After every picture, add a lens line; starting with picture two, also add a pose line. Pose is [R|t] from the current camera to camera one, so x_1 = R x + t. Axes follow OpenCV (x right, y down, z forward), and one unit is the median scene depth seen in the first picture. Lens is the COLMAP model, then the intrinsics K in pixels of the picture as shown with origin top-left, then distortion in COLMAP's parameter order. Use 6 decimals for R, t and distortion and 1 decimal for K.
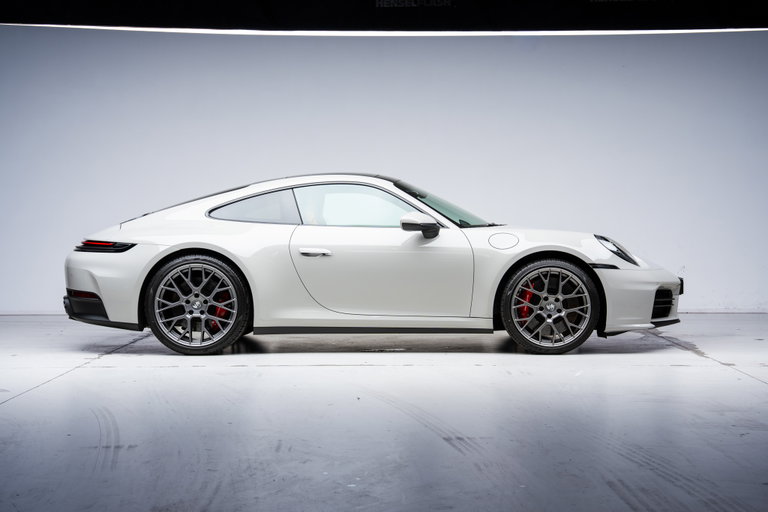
lens RADIAL K [[1436.8, 0, 383.0], [0, 1436.8, 256.5], [0, 0, 1]] dist [0.263567, 0.000000]
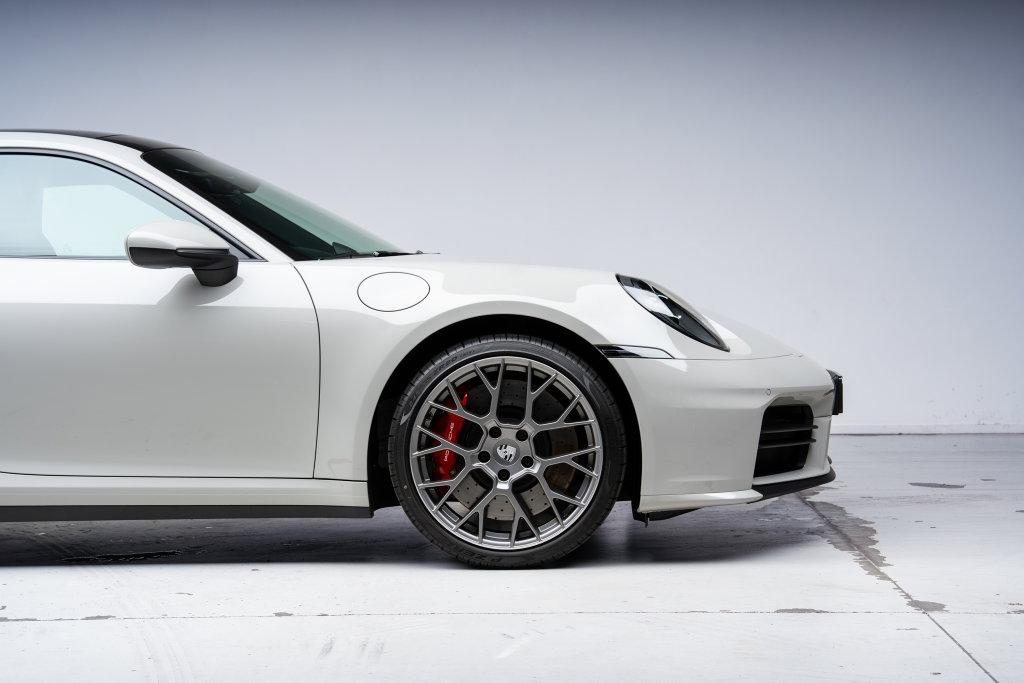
lens RADIAL K [[2088.8, 0, 513.1], [0, 2088.8, 344.7], [0, 0, 1]] dist [0.278869, 0.000000]
pose [[0.999852, -0.006890, -0.015778, 0.091029], [0.007155, 0.999834, 0.016770, -0.003821], [0.015659, -0.016881, 0.999735, 0.291908]]
